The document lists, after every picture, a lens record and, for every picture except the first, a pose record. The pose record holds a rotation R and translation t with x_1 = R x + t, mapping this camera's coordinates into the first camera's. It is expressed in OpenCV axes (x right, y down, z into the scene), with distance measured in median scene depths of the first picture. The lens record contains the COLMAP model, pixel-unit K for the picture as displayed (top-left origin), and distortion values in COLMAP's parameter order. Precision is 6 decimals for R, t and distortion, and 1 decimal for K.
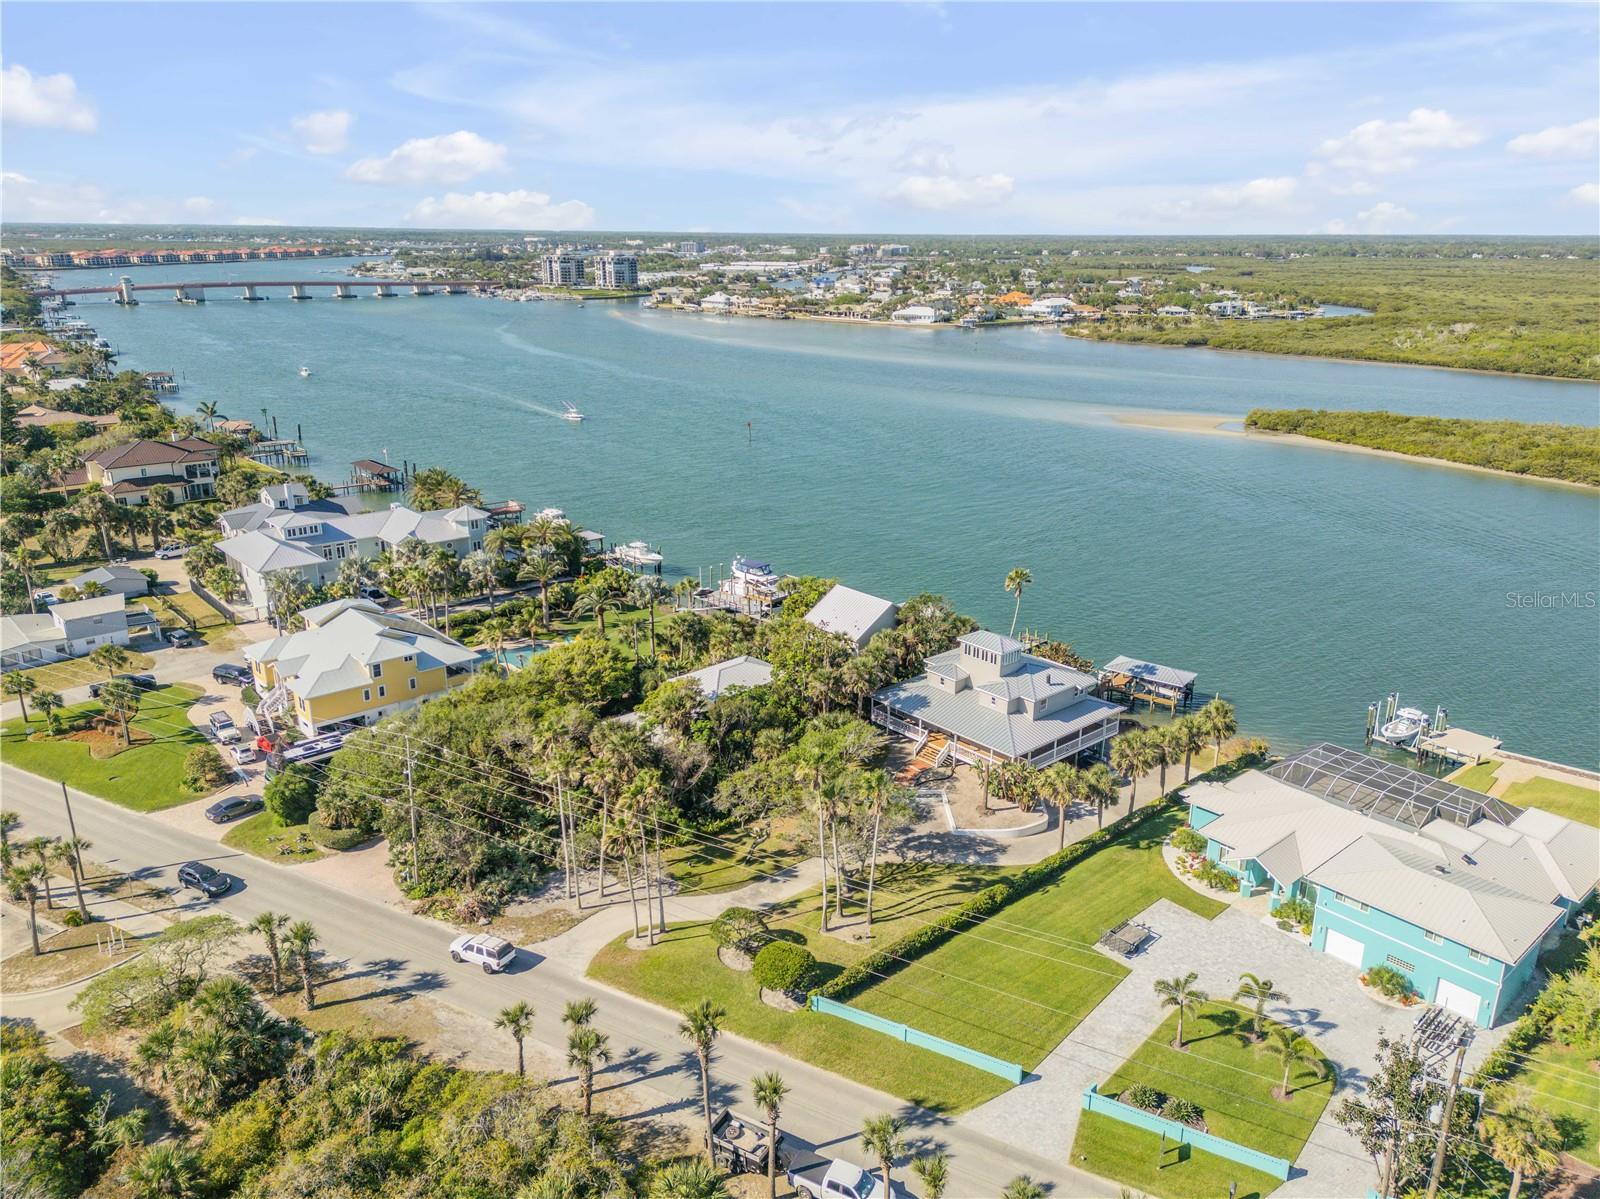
lens RADIAL K [[1130.1, 0, 806.5], [0, 1130.1, 597.1], [0, 0, 1]] dist [0.095966, -0.113954]
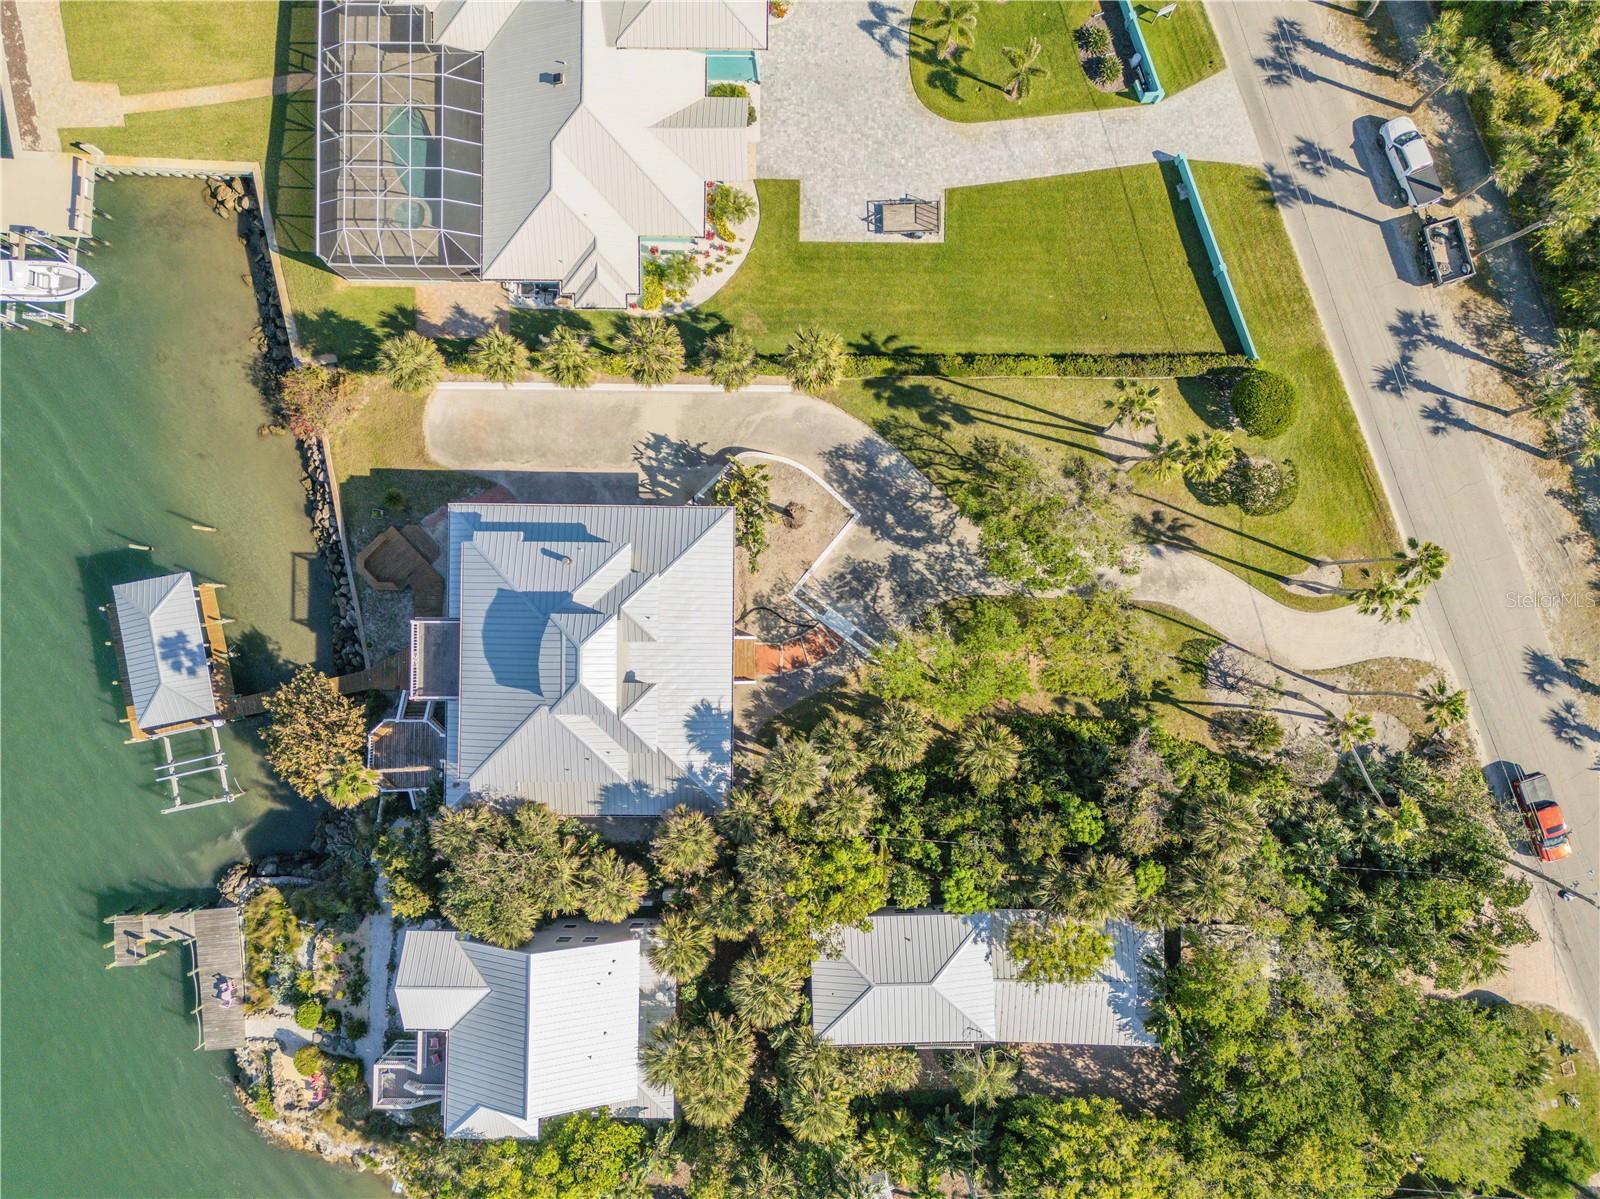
lens RADIAL K [[1130.1, 0, 806.5], [0, 1130.1, 597.1], [0, 0, 1]] dist [0.095966, -0.113954]
pose [[-0.742091, -0.669832, 0.025030, 0.090489], [0.231912, -0.221537, 0.947174, -0.476973], [-0.628902, 0.708694, 0.319742, 0.738433]]
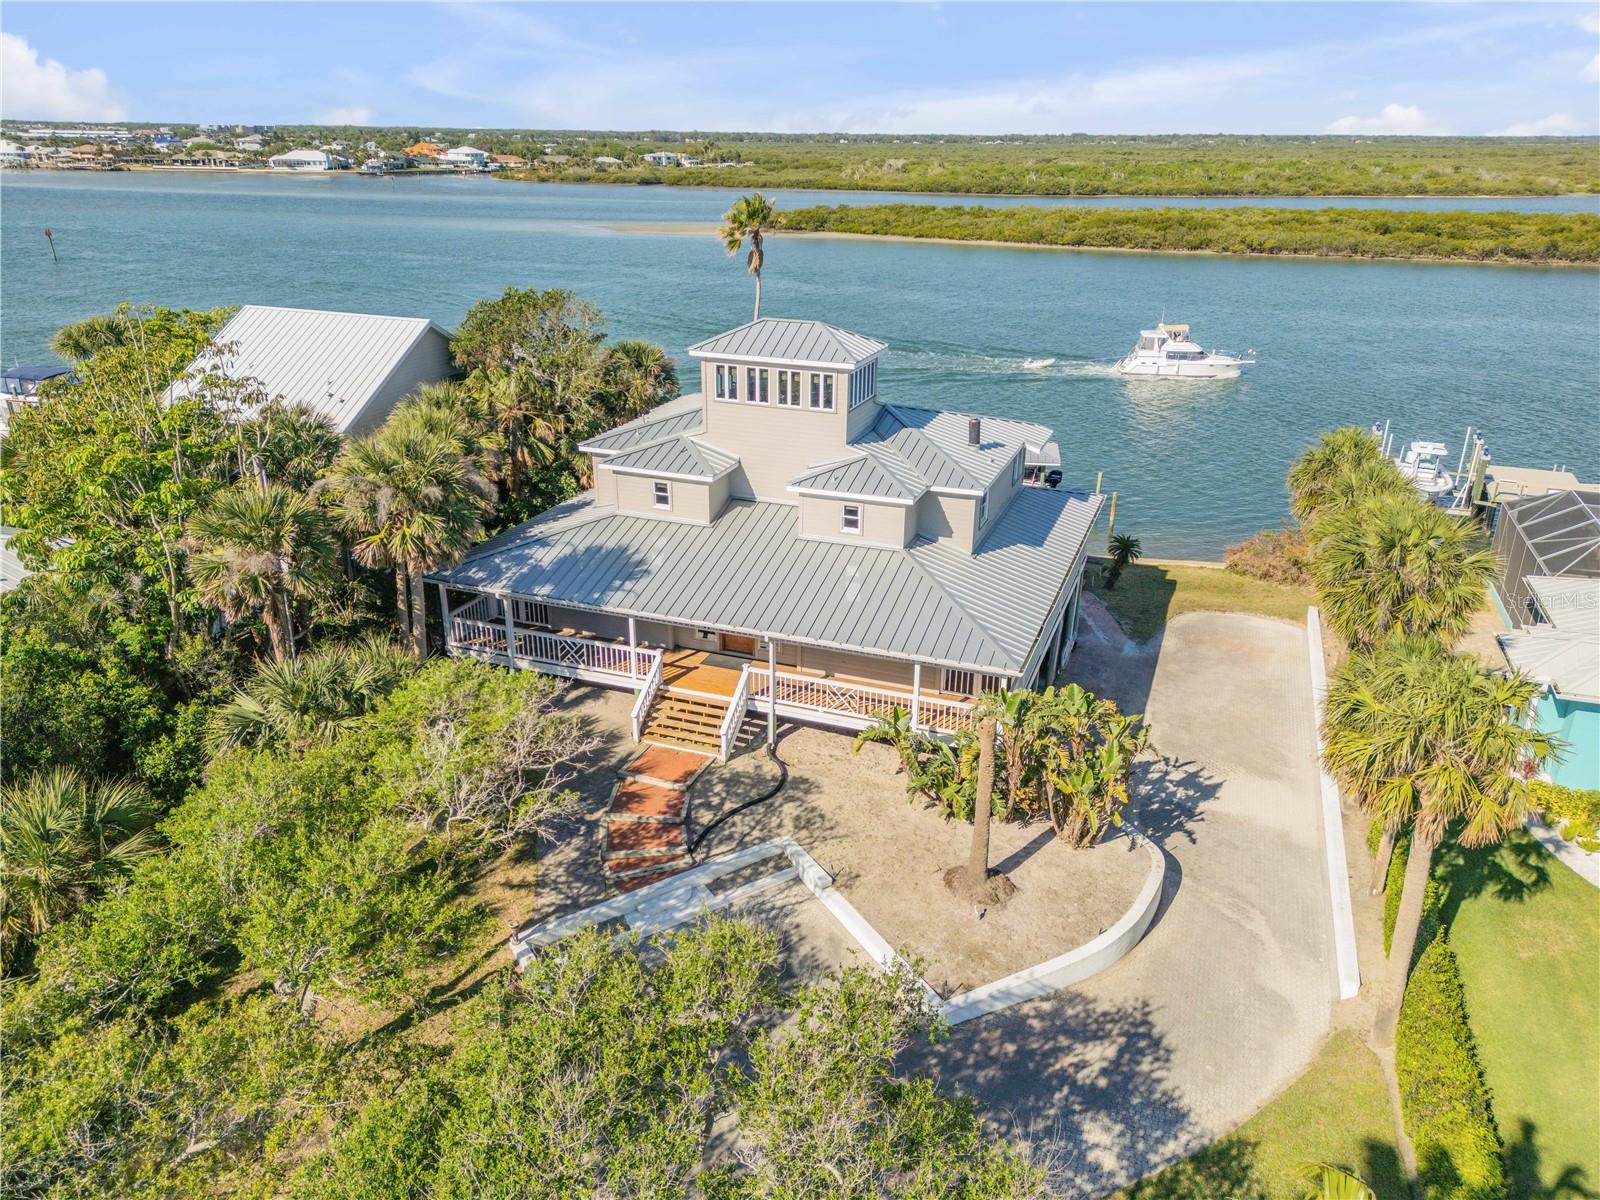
lens RADIAL K [[1130.1, 0, 806.5], [0, 1130.1, 597.6], [0, 0, 1]] dist [0.095966, -0.113954]
pose [[0.882002, -0.176372, 0.436996, 0.009679], [0.141264, 0.983630, 0.111876, 0.075964], [-0.449574, -0.036943, 0.892479, 0.714830]]
